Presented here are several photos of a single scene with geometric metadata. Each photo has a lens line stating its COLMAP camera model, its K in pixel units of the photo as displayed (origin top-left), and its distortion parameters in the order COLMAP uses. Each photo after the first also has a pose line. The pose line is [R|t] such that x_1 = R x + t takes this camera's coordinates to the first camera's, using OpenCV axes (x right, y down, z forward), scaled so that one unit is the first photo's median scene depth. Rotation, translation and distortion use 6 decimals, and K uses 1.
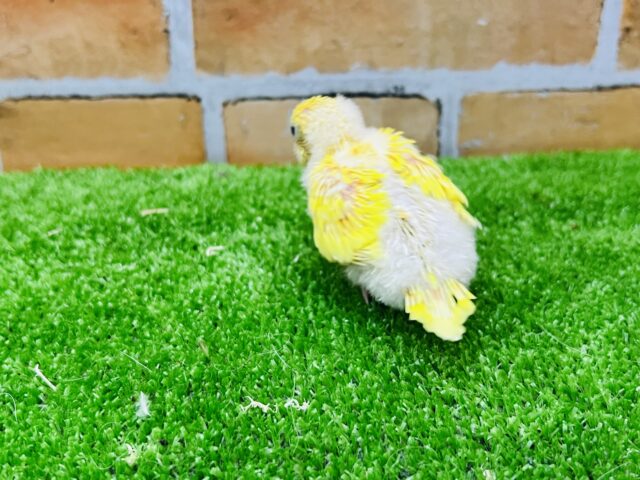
lens RADIAL K [[760.3, 0, 320.0], [0, 760.3, 240.0], [0, 0, 1]] dist [0.146212, -0.511422]
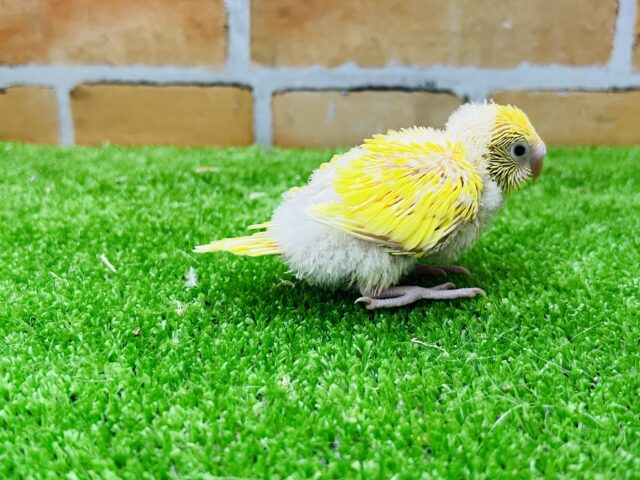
lens RADIAL K [[760.3, 0, 320.0], [0, 760.3, 240.0], [0, 0, 1]] dist [0.146212, -0.511422]
pose [[0.997322, 0.041674, -0.060098, 0.023353], [-0.047102, 0.994651, -0.091925, 0.164241], [0.055946, 0.094509, 0.993951, -0.108479]]
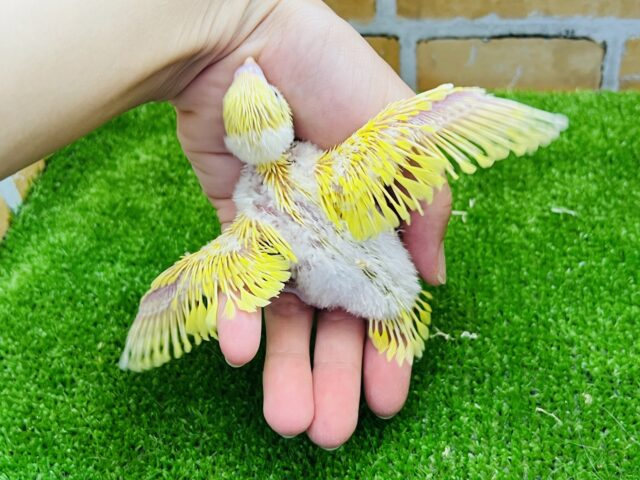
lens RADIAL K [[757.7, 0, 320.0], [0, 757.7, 240.0], [0, 0, 1]] dist [0.102251, -0.310077]
pose [[0.977954, 0.067498, -0.197612, -0.020958], [-0.006906, 0.956256, 0.292448, -0.279297], [0.208707, -0.284636, 0.935641, -0.306330]]
